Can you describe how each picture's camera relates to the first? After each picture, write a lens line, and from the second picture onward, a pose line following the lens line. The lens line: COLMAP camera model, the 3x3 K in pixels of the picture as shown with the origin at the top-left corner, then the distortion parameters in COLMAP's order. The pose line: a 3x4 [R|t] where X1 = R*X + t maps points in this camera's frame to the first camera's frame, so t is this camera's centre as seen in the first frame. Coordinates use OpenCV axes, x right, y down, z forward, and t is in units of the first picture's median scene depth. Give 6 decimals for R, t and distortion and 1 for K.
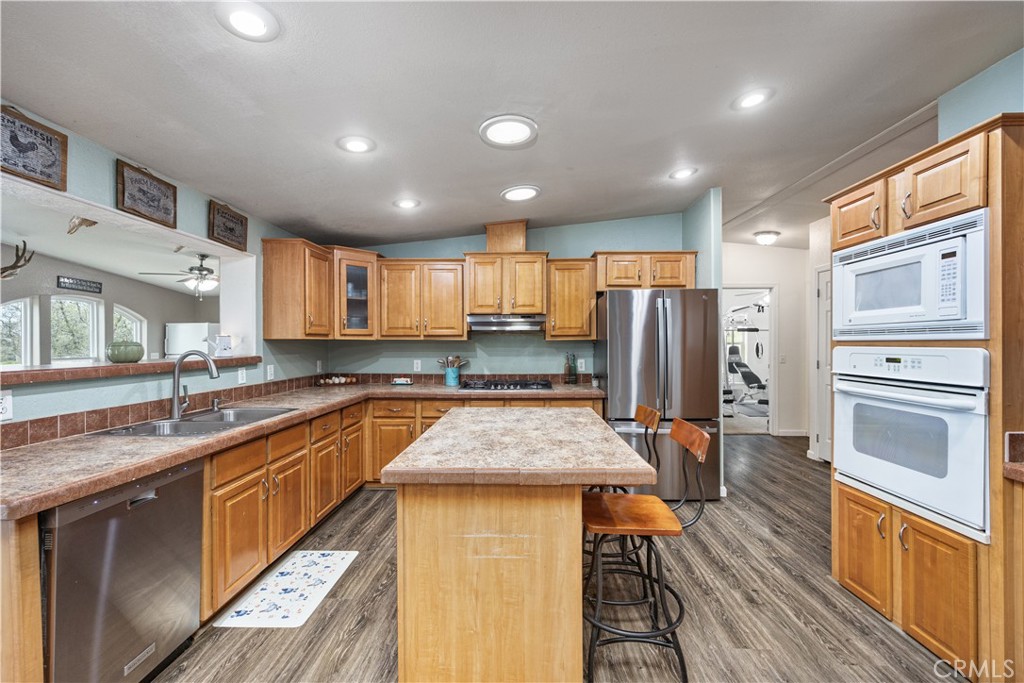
lens RADIAL K [[413.2, 0, 513.9], [0, 413.2, 343.5], [0, 0, 1]] dist [0.000272, 0.000198]
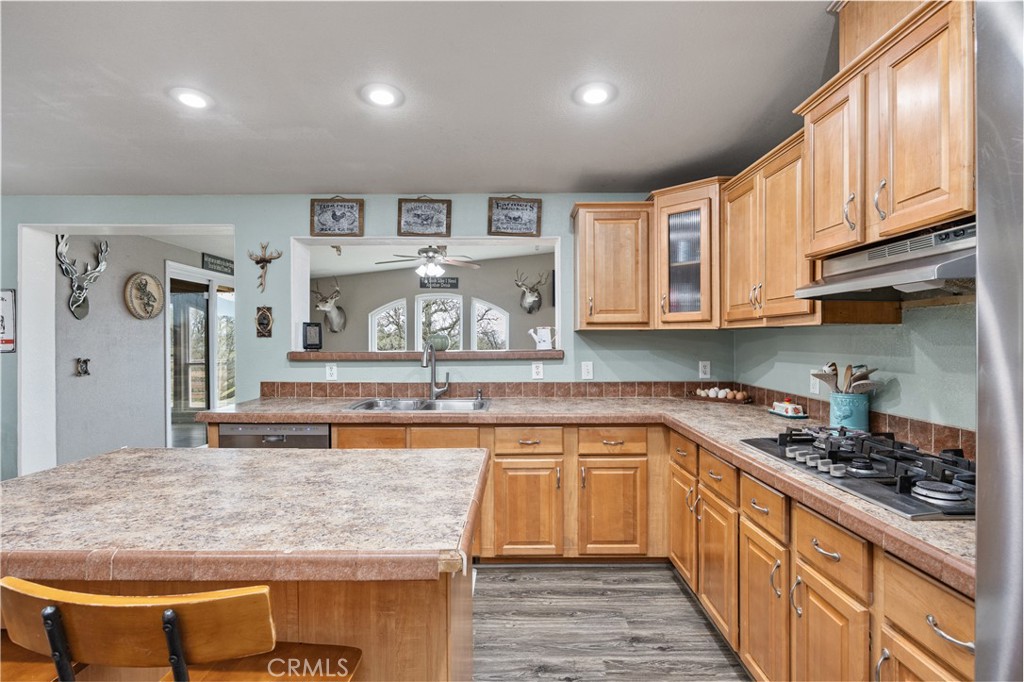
lens RADIAL K [[532.6, 0, 515.3], [0, 532.6, 345.9], [0, 0, 1]] dist [-0.000450, -0.000053]
pose [[0.022236, 0.007938, -0.999721, 0.434451], [-0.001372, 0.999968, 0.007910, 0.010260], [0.999752, 0.001196, 0.022246, 0.740365]]
